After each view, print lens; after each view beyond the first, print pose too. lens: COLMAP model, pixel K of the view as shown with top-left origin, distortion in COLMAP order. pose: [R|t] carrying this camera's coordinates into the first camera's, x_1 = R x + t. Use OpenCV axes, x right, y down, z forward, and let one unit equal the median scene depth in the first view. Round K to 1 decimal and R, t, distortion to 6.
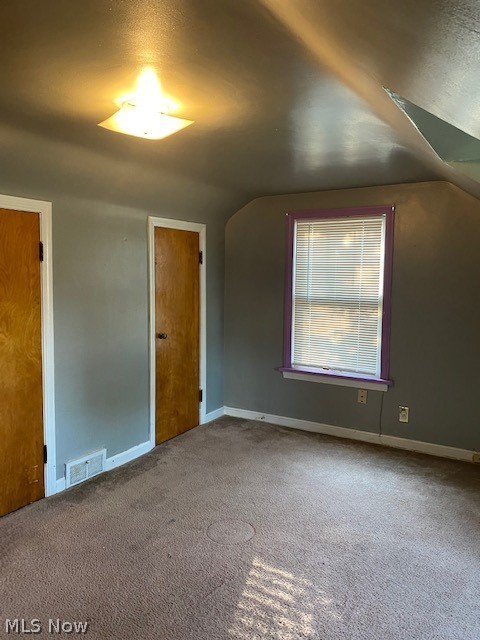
lens RADIAL K [[484.3, 0, 237.5], [0, 484.3, 311.5], [0, 0, 1]] dist [0.058491, -0.067225]
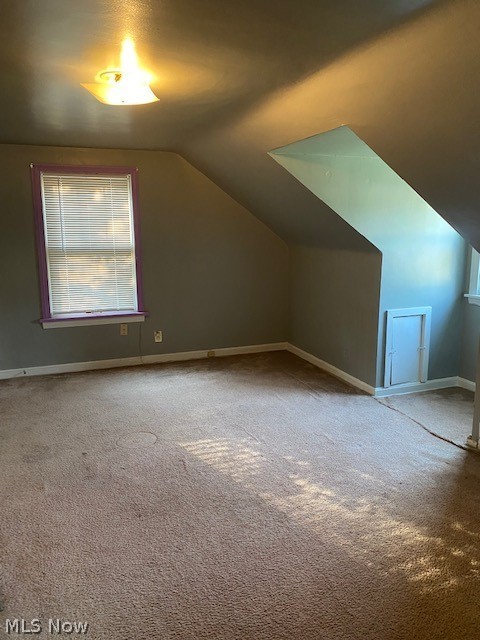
lens RADIAL K [[484.3, 0, 237.5], [0, 484.3, 311.5], [0, 0, 1]] dist [0.058491, -0.067225]
pose [[0.619754, -0.143936, 0.771484, -0.490993], [0.073301, 0.989357, 0.125700, 0.001138], [-0.781365, -0.021353, 0.623708, 0.040823]]
